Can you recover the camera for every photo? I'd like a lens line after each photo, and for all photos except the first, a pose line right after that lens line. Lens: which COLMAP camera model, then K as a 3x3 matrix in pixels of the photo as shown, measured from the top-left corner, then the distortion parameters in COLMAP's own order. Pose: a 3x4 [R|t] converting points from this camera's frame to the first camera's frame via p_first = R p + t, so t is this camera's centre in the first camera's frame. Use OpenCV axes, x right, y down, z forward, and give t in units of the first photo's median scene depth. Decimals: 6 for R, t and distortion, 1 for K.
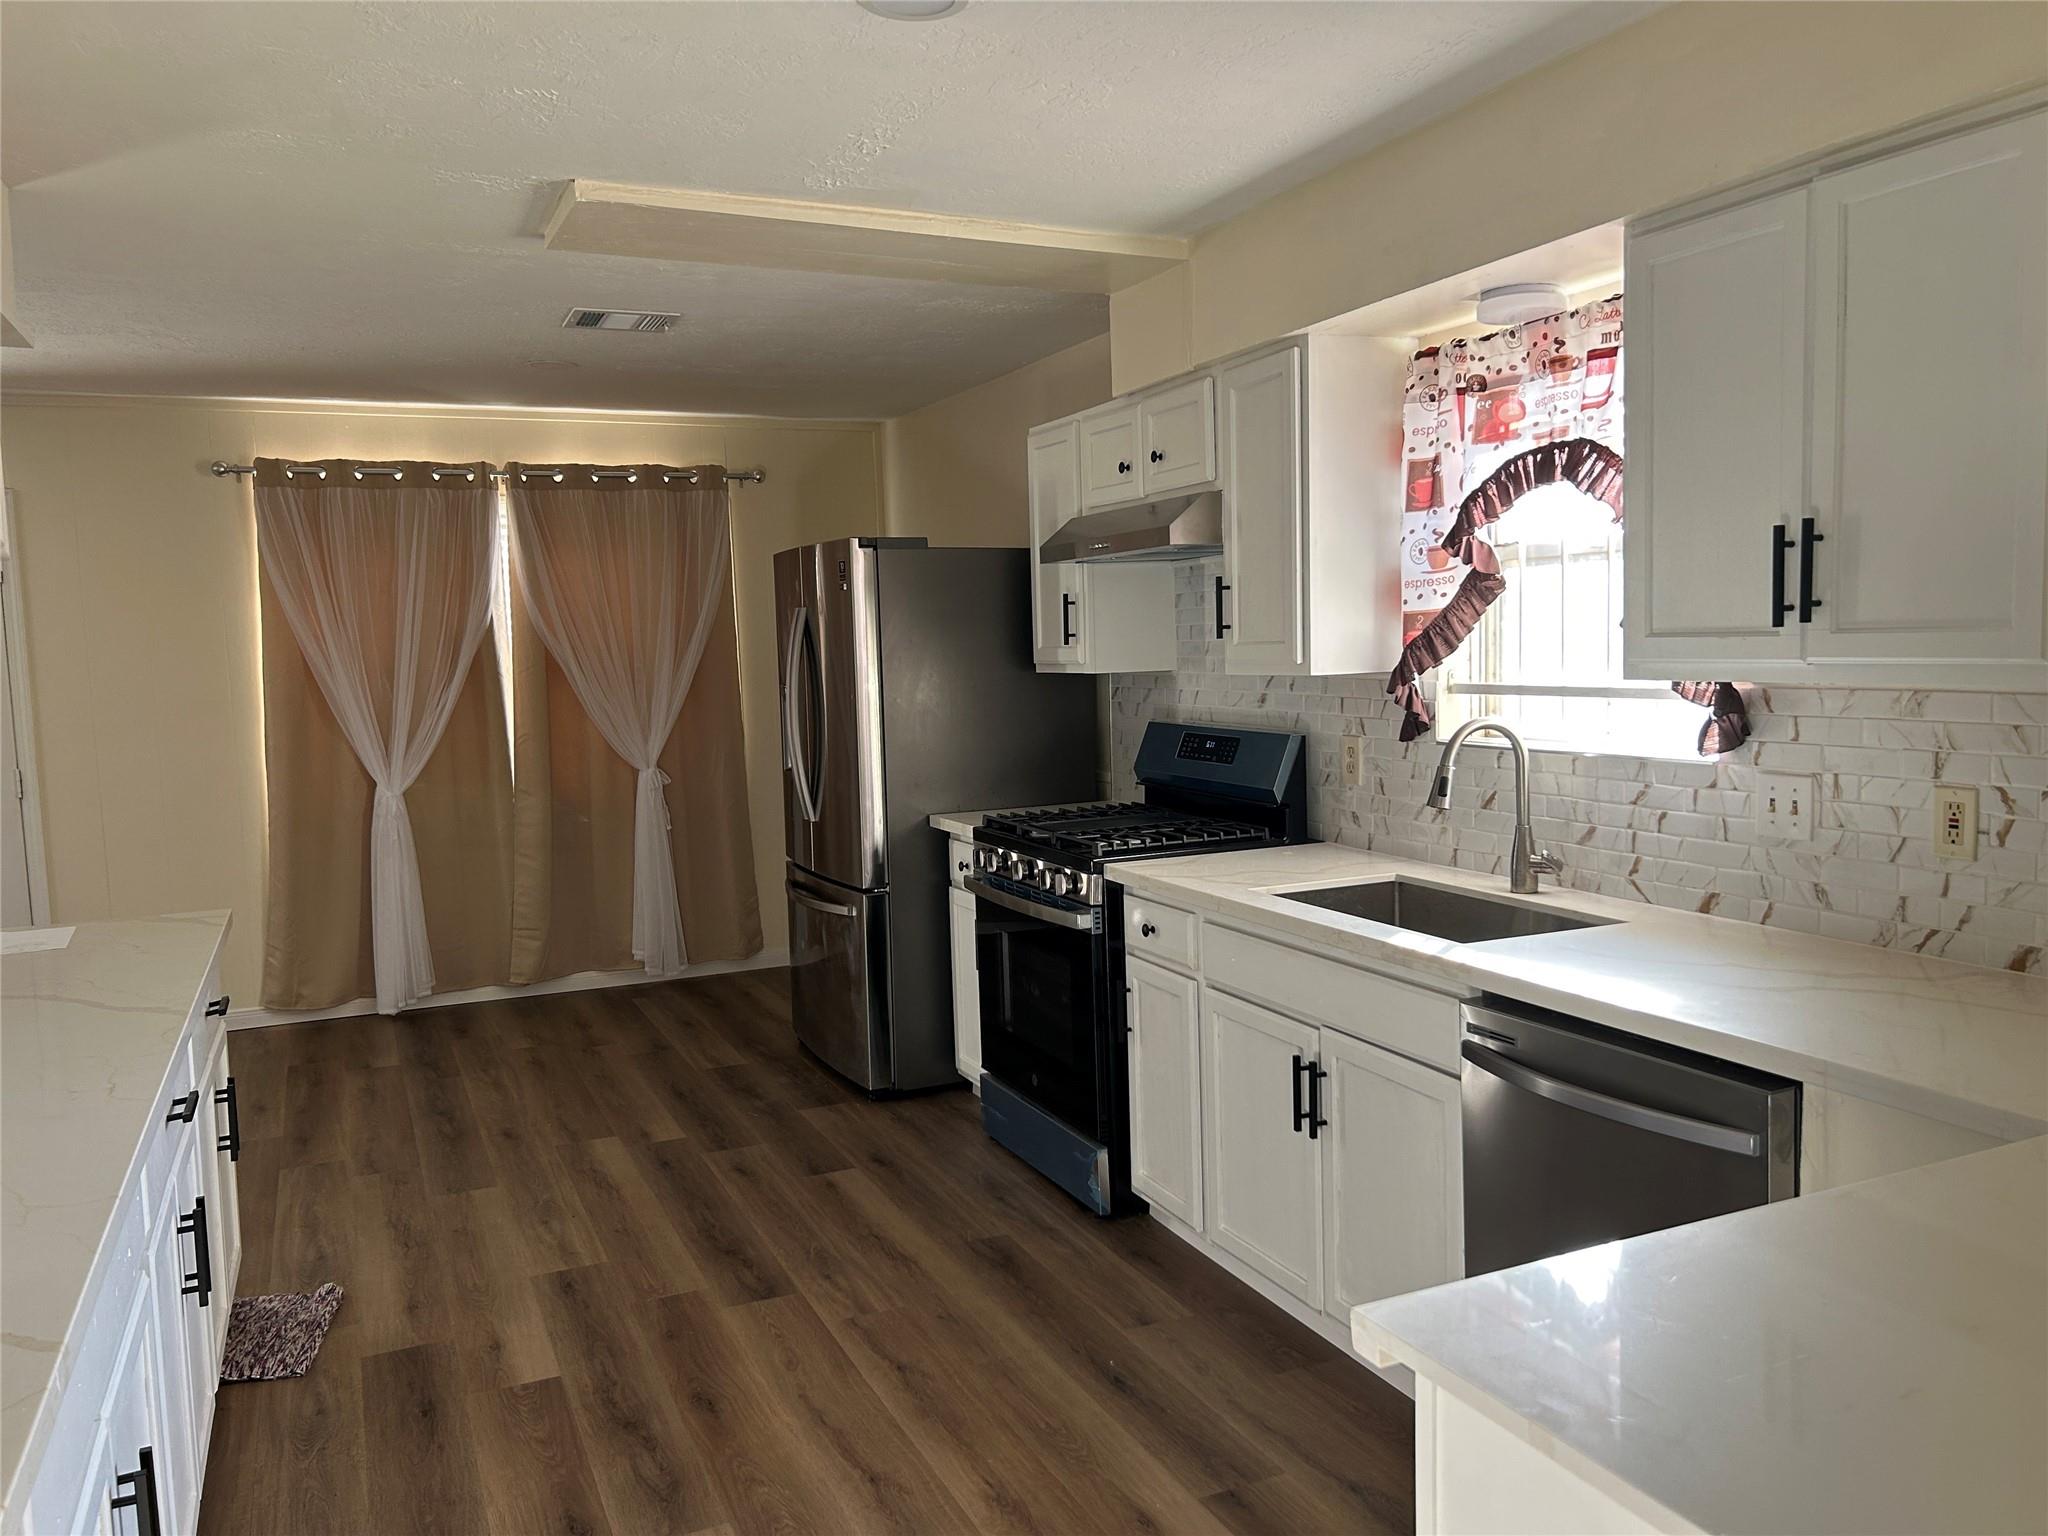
lens RADIAL K [[1539.5, 0, 1024.0], [0, 1539.5, 768.0], [0, 0, 1]] dist [0.063551, -0.069412]
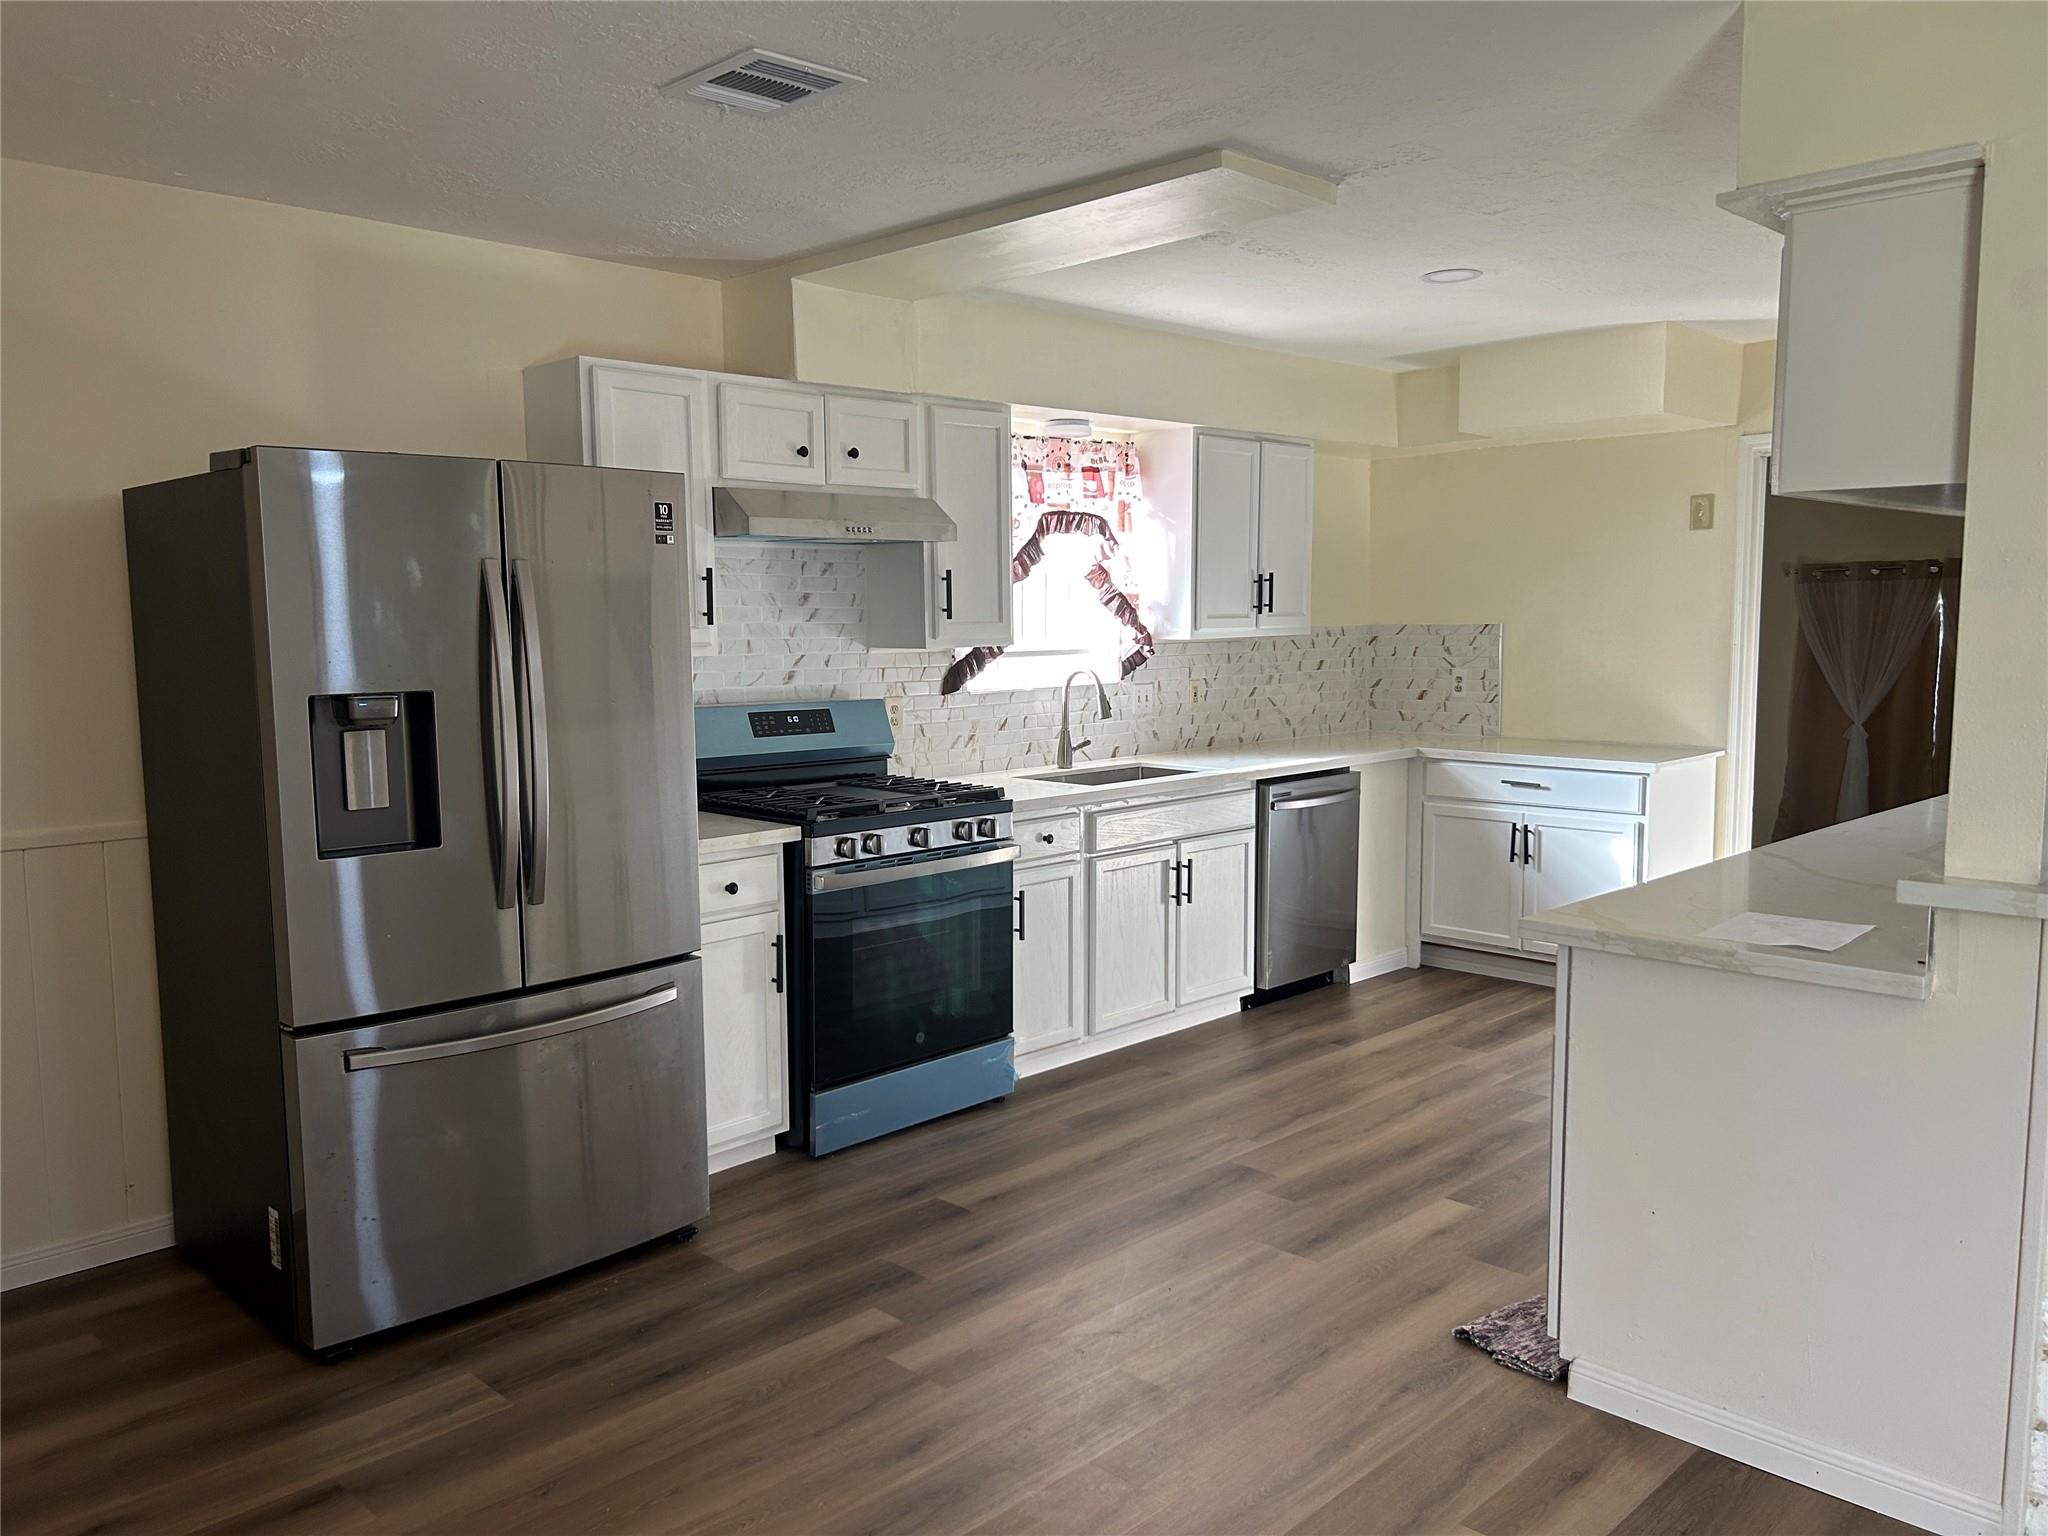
lens RADIAL K [[1539.5, 0, 1024.0], [0, 1539.5, 768.0], [0, 0, 1]] dist [0.063551, -0.069412]
pose [[-0.352939, -0.058907, 0.933790, -1.246089], [0.103402, 0.989447, 0.101500, -0.097605], [-0.929915, 0.132379, -0.343124, 1.610127]]
